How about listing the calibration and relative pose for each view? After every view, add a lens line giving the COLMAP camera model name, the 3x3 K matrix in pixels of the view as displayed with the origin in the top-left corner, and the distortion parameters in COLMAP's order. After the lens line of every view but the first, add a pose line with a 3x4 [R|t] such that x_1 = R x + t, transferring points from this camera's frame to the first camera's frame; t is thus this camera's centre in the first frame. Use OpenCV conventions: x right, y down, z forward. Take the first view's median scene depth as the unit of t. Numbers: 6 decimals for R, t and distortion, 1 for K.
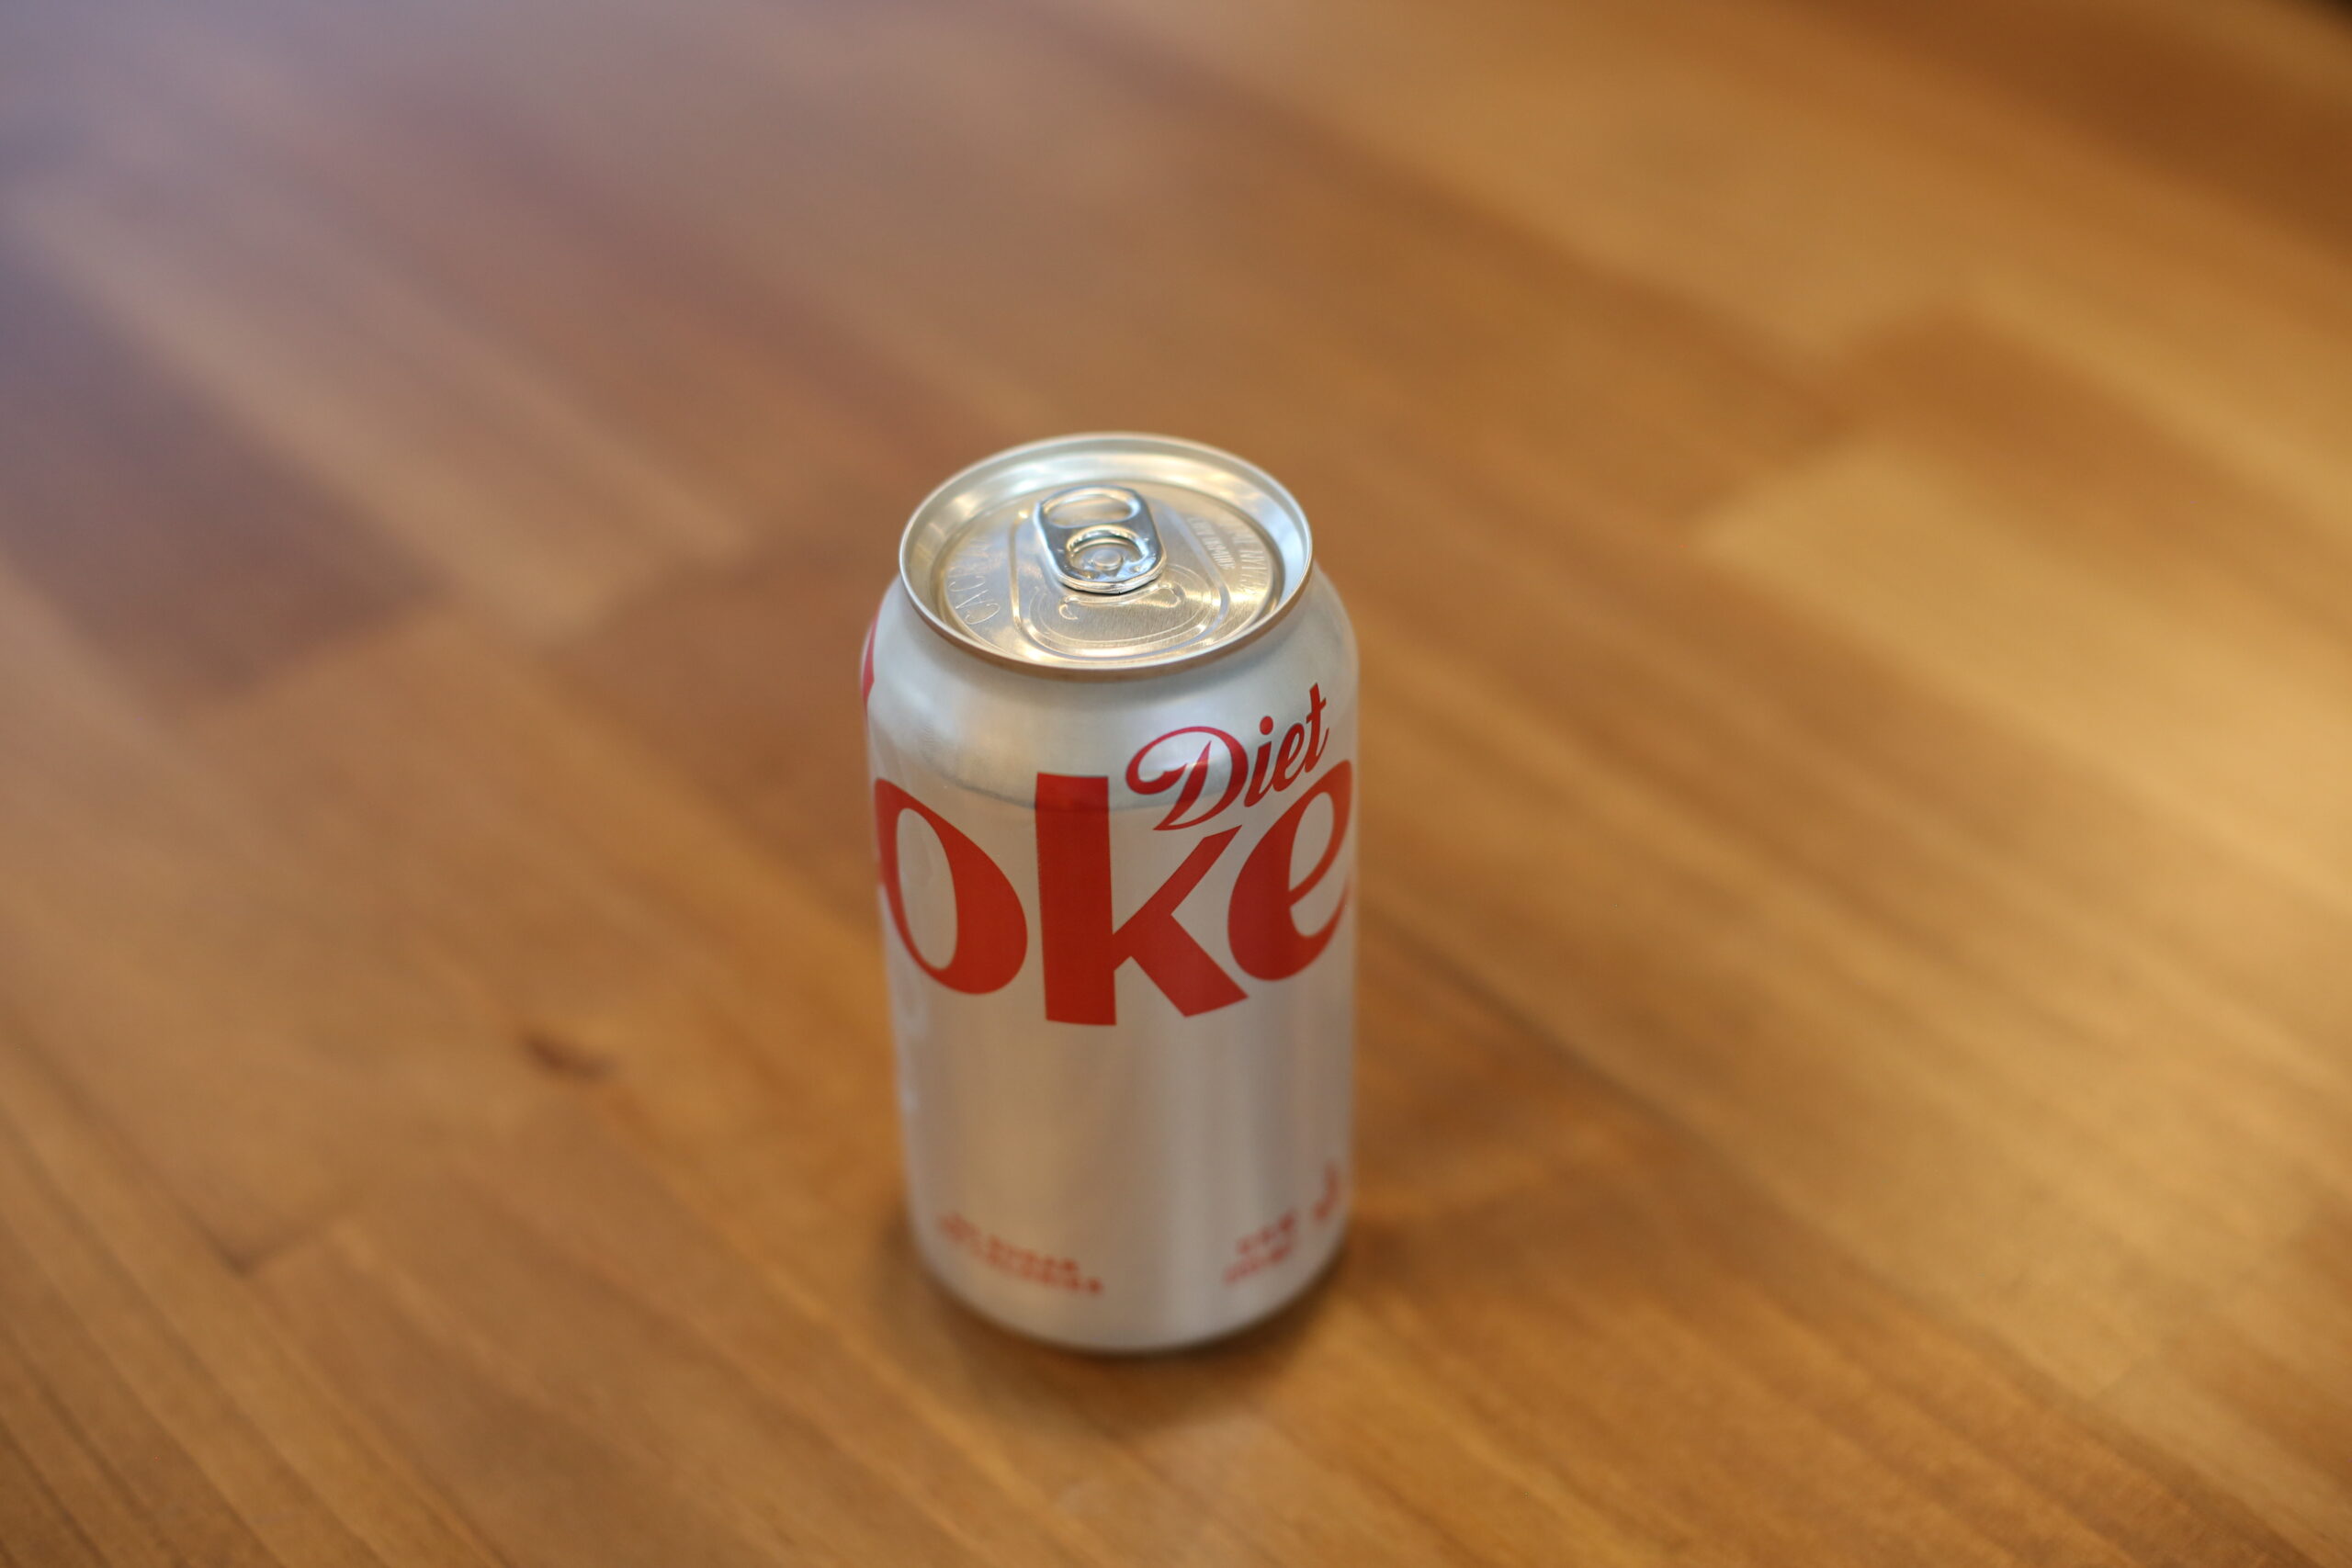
lens RADIAL K [[3720.6, 0, 1170.5], [0, 3720.6, 795.8], [0, 0, 1]] dist [-0.181508, 0.000000]
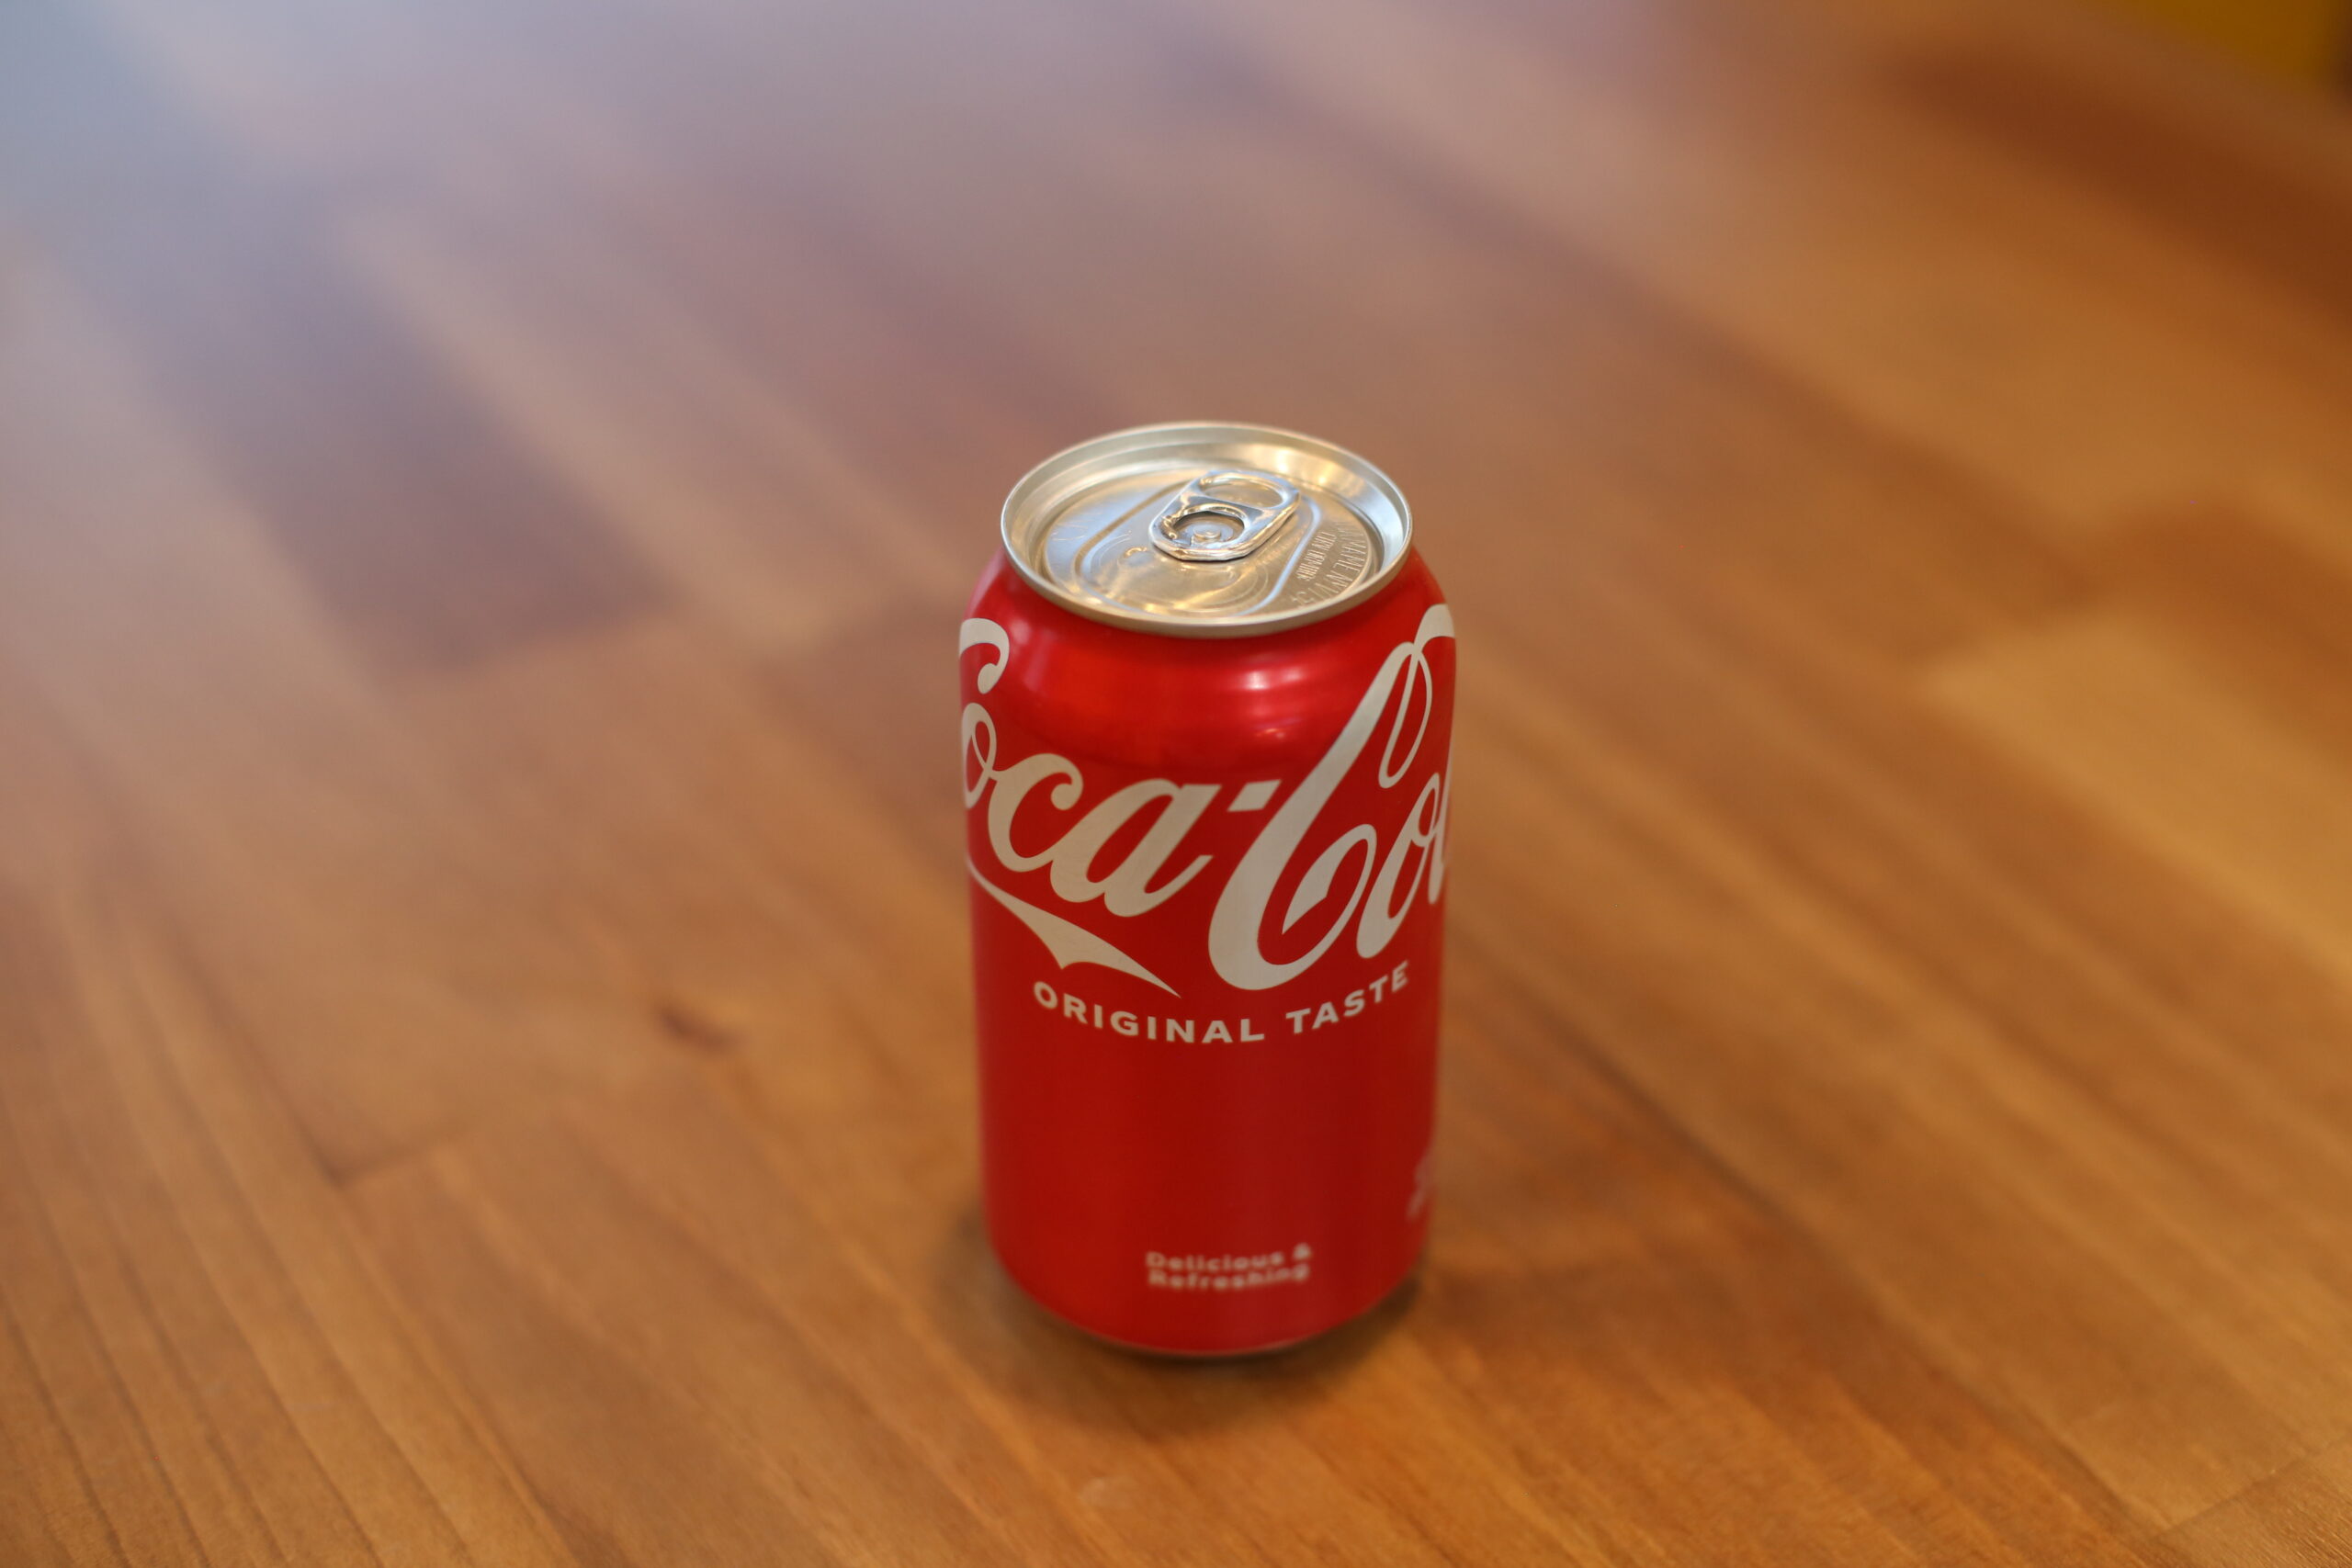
lens RADIAL K [[3720.6, 0, 1171.9], [0, 3720.6, 795.8], [0, 0, 1]] dist [-0.181508, 0.000000]
pose [[0.985720, 0.107601, -0.129533, 0.092783], [-0.118709, 0.989594, -0.081312, 0.078175], [0.119436, 0.095528, 0.988236, 0.012637]]
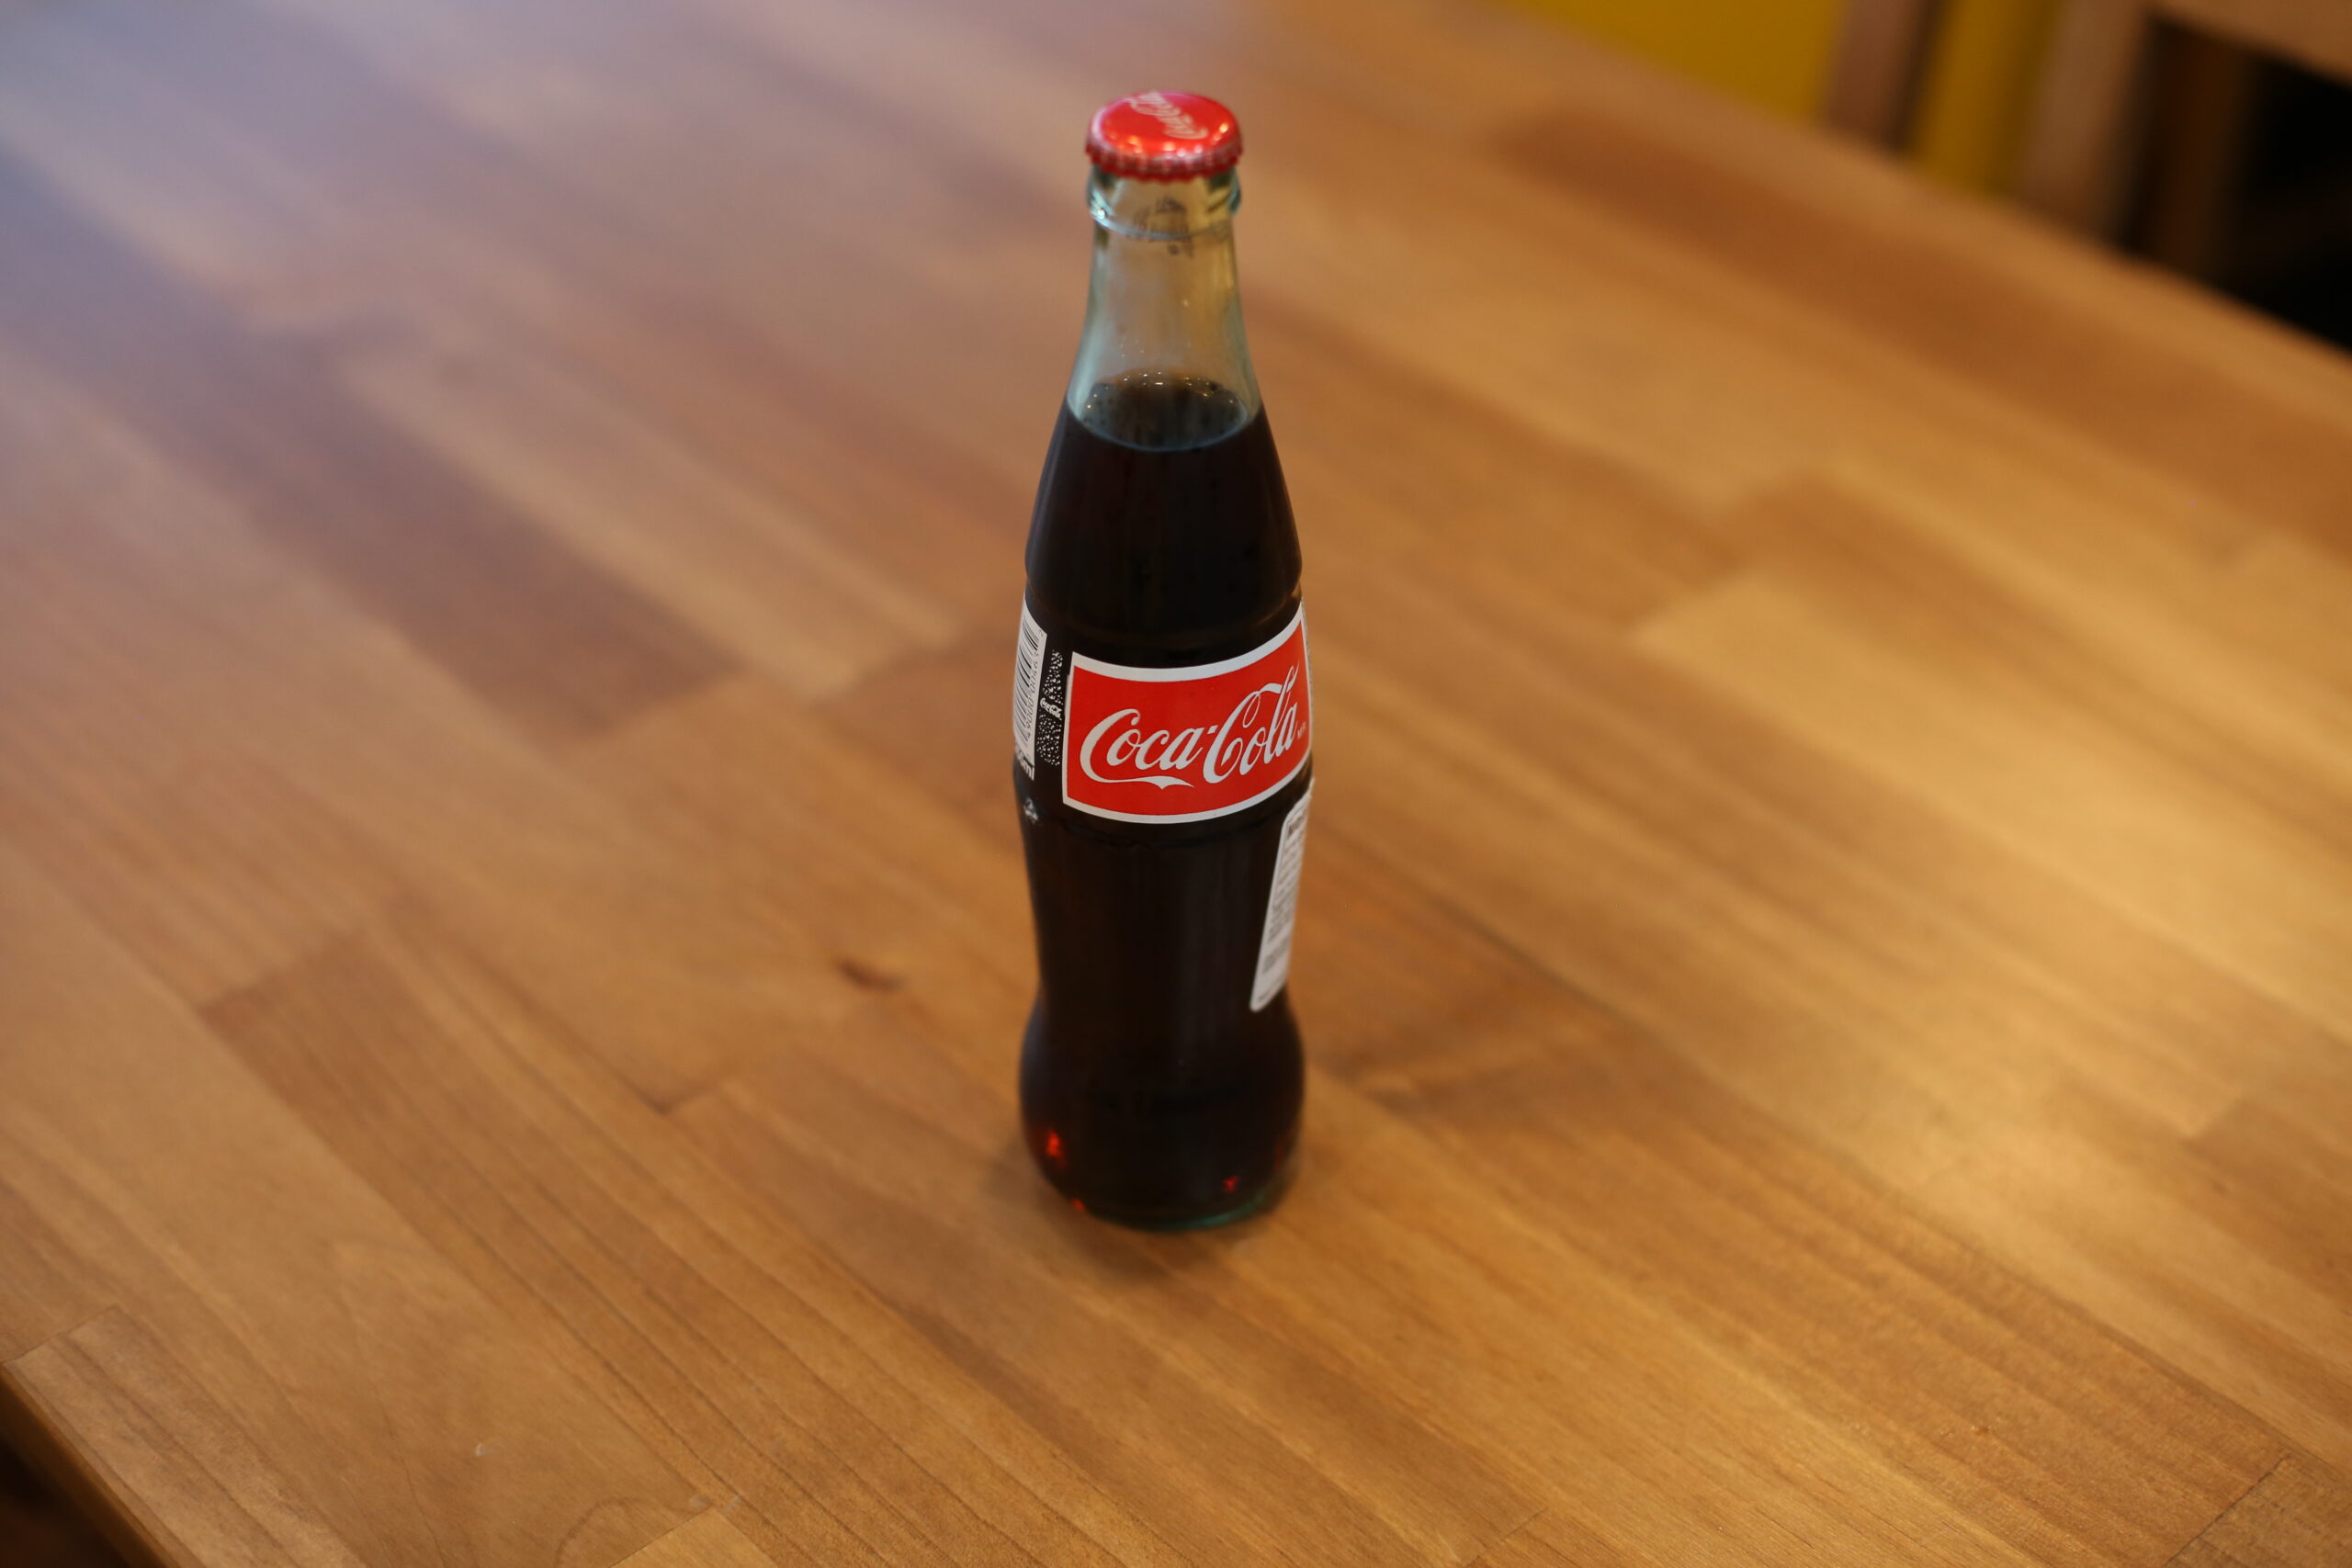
lens RADIAL K [[3720.6, 0, 1167.9], [0, 3720.6, 795.0], [0, 0, 1]] dist [-0.181508, 0.000000]
pose [[0.999203, 0.008579, 0.038990, -0.108794], [-0.006849, 0.998996, -0.044276, 0.066207], [-0.039330, 0.043973, 0.998258, -0.486483]]
